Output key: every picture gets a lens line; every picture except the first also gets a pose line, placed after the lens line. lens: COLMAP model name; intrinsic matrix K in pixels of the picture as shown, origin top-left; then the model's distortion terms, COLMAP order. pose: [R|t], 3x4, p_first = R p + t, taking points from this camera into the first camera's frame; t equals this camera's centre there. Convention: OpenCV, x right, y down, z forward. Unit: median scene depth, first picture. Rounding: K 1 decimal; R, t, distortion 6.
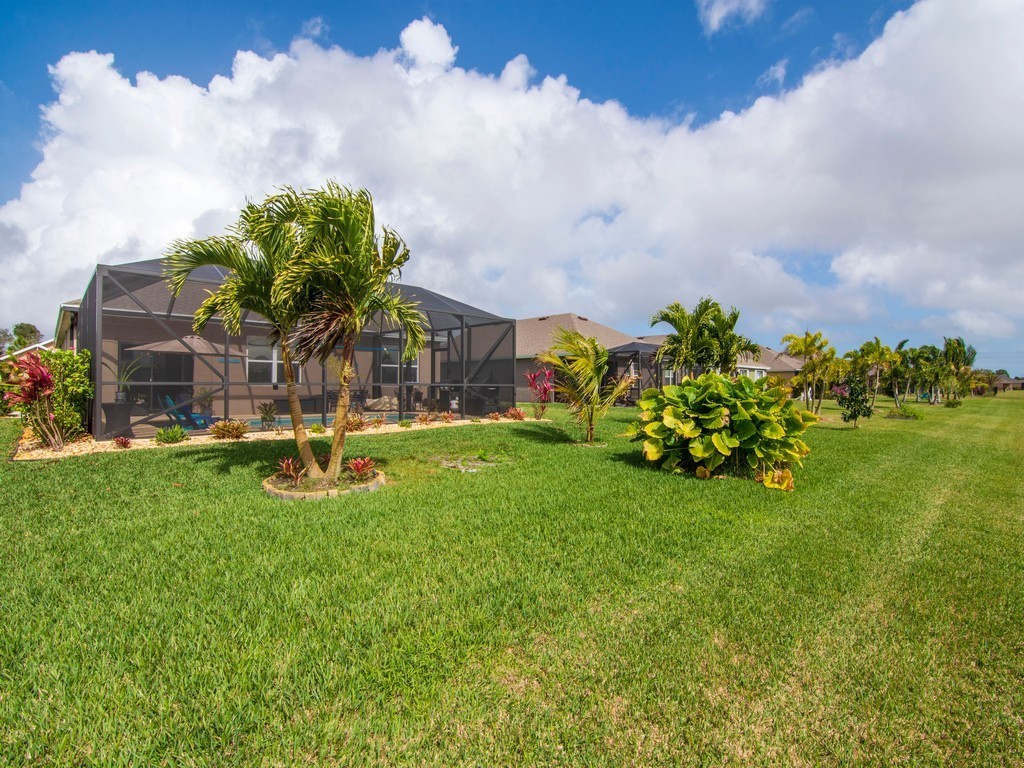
lens RADIAL K [[490.2, 0, 515.6], [0, 490.2, 387.0], [0, 0, 1]] dist [-0.026195, -0.001659]
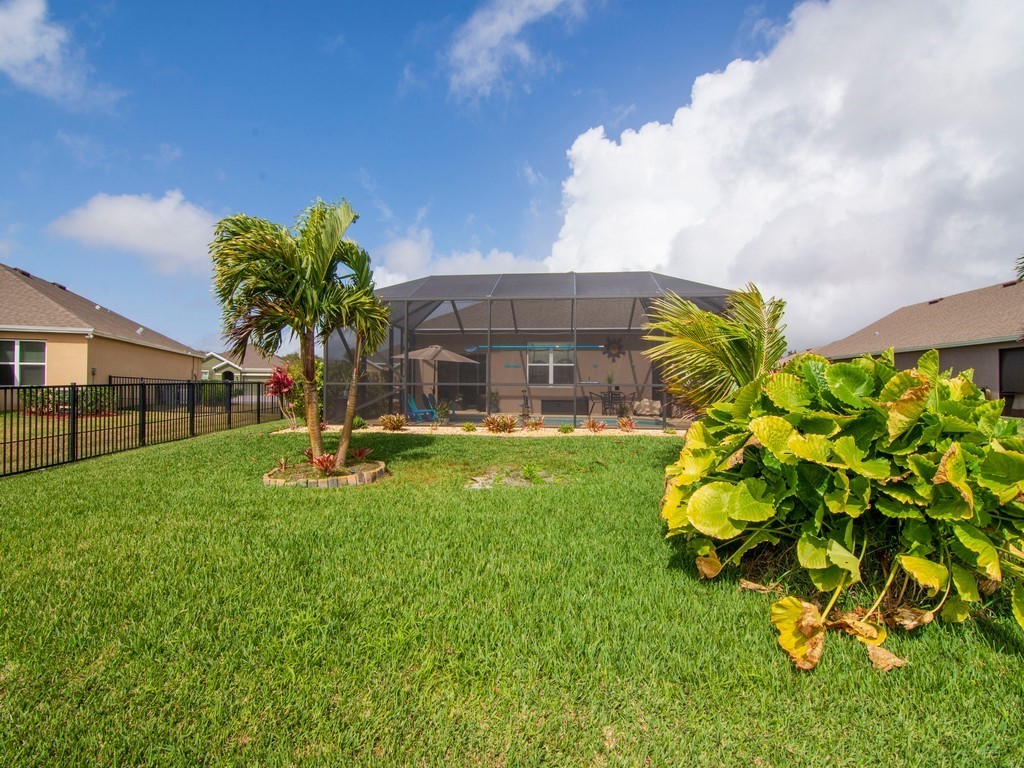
lens RADIAL K [[490.2, 0, 518.8], [0, 490.2, 387.8], [0, 0, 1]] dist [-0.026195, -0.001659]
pose [[0.640851, 0.003126, -0.767659, 0.292157], [-0.006275, 0.999980, -0.001166, 0.001860], [0.767640, 0.005564, 0.640857, 0.267627]]
